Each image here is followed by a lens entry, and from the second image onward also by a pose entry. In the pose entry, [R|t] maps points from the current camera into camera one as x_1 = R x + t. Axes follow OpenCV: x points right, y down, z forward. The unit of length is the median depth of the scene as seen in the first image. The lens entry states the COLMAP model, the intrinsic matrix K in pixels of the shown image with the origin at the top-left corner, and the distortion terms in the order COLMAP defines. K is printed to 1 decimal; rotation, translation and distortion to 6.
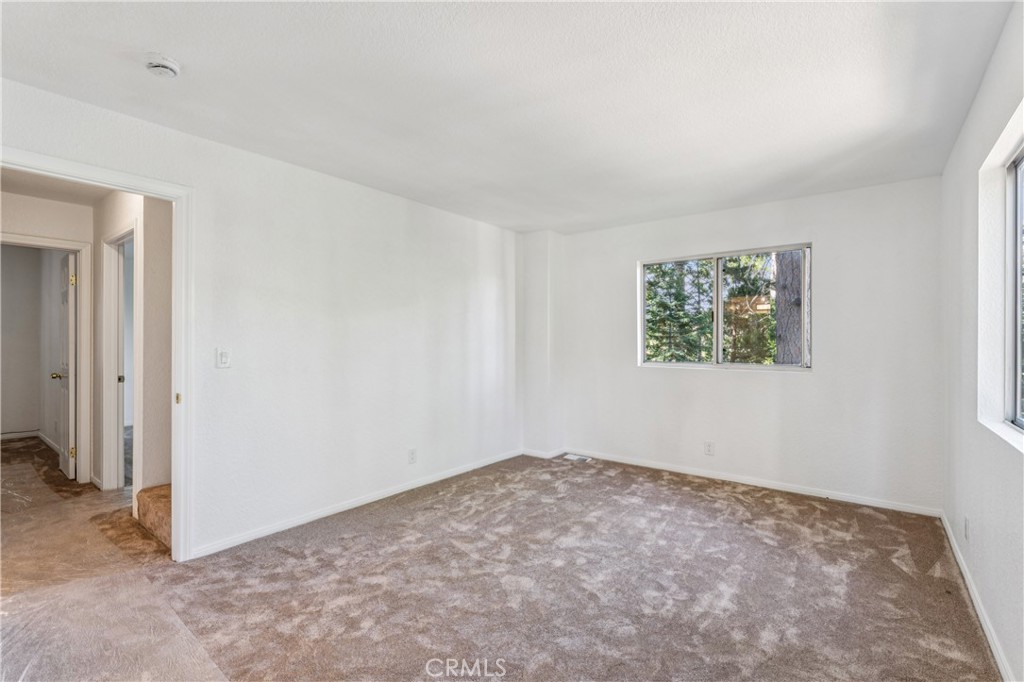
lens RADIAL K [[468.6, 0, 509.2], [0, 468.6, 341.4], [0, 0, 1]] dist [-0.003402, -0.000199]
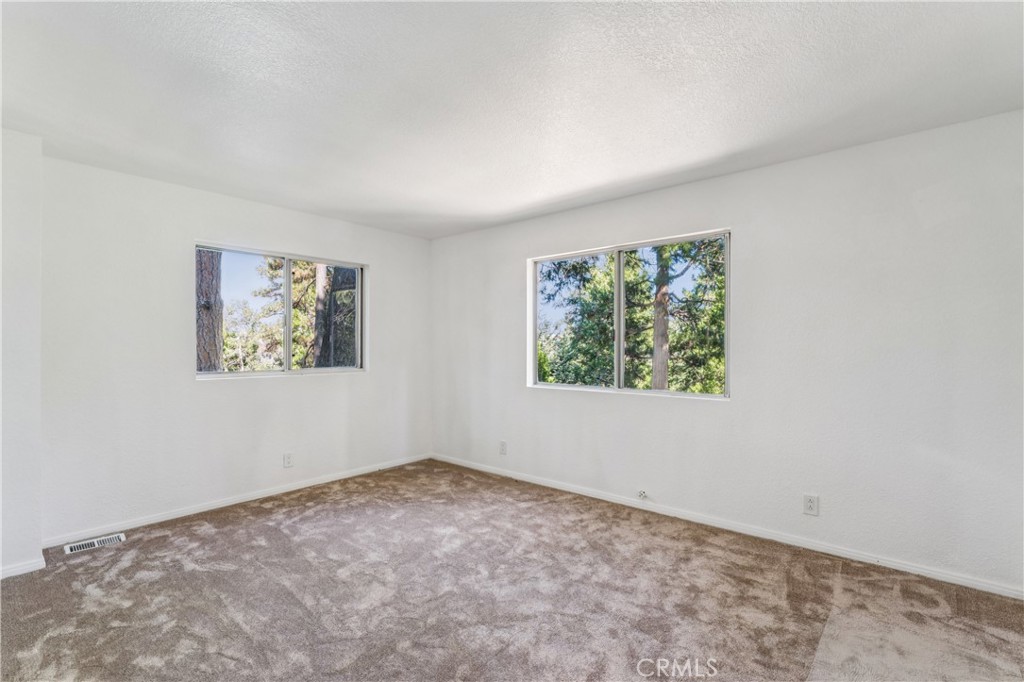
lens RADIAL K [[468.6, 0, 513.6], [0, 468.6, 339.3], [0, 0, 1]] dist [-0.003402, -0.000199]
pose [[0.041907, 0.007757, 0.999091, -0.527728], [0.003727, 0.999962, -0.007920, -0.006472], [-0.999115, 0.004056, 0.041876, 0.535600]]
